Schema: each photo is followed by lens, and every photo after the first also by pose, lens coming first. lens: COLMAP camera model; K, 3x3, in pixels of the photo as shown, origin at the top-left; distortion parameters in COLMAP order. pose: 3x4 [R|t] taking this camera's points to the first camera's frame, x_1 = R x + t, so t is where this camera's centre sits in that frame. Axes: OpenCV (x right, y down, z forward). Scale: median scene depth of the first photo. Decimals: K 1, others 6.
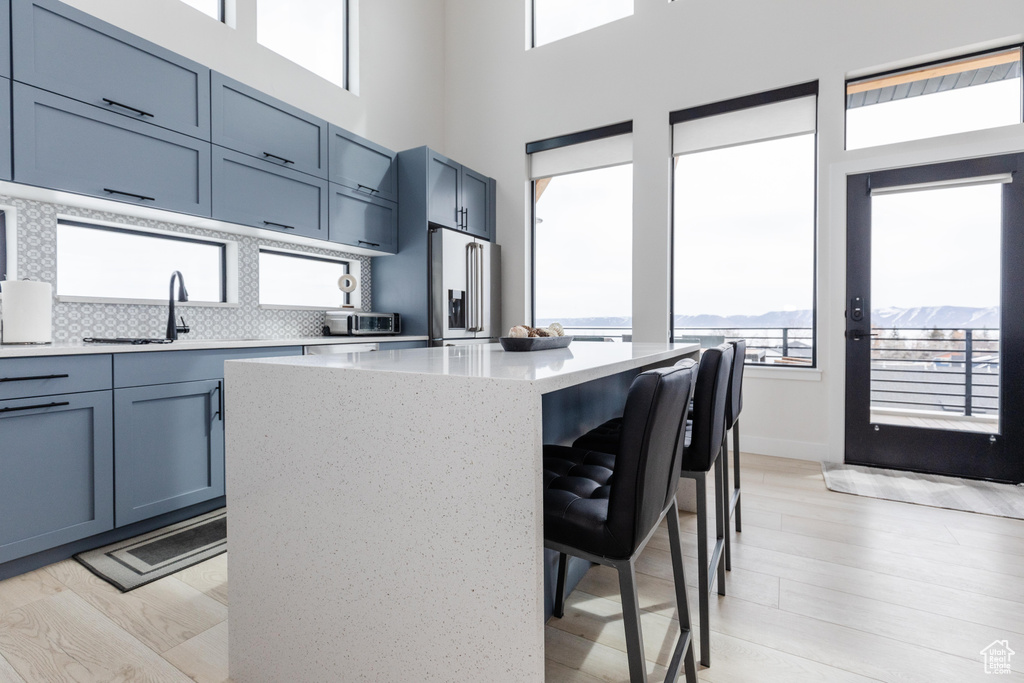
lens RADIAL K [[485.6, 0, 504.5], [0, 485.6, 328.4], [0, 0, 1]] dist [0.005868, -0.000958]
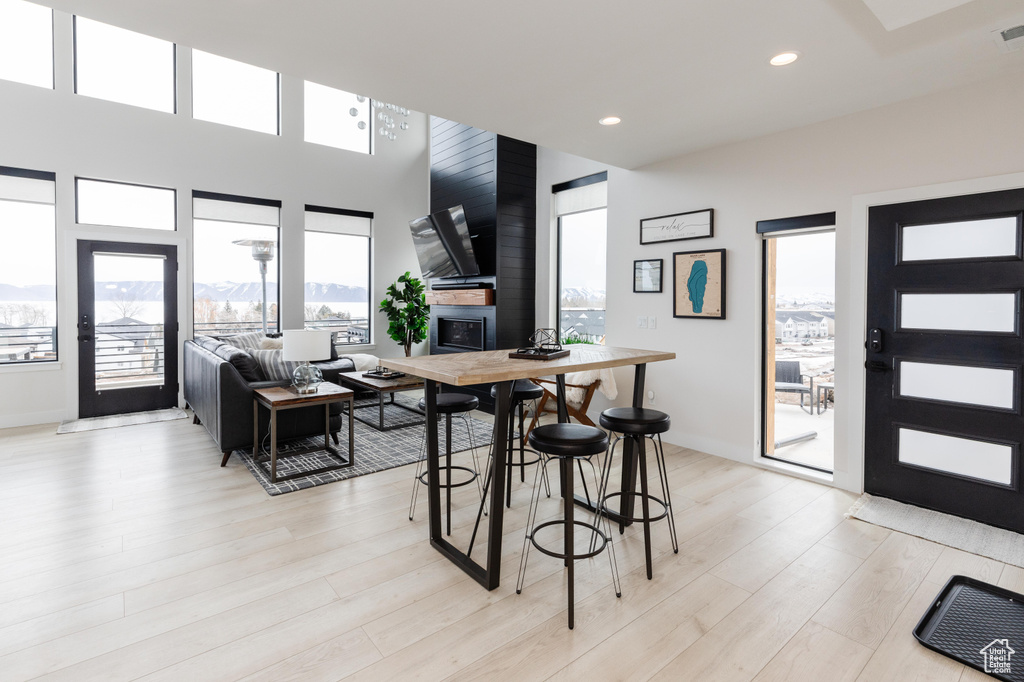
lens RADIAL K [[485.6, 0, 503.6], [0, 485.6, 307.0], [0, 0, 1]] dist [0.005868, -0.000958]
pose [[0.369407, -0.014091, 0.929161, -0.247971], [0.005564, 0.999901, 0.012952, -0.094068], [-0.929251, 0.000386, 0.369448, -0.811178]]
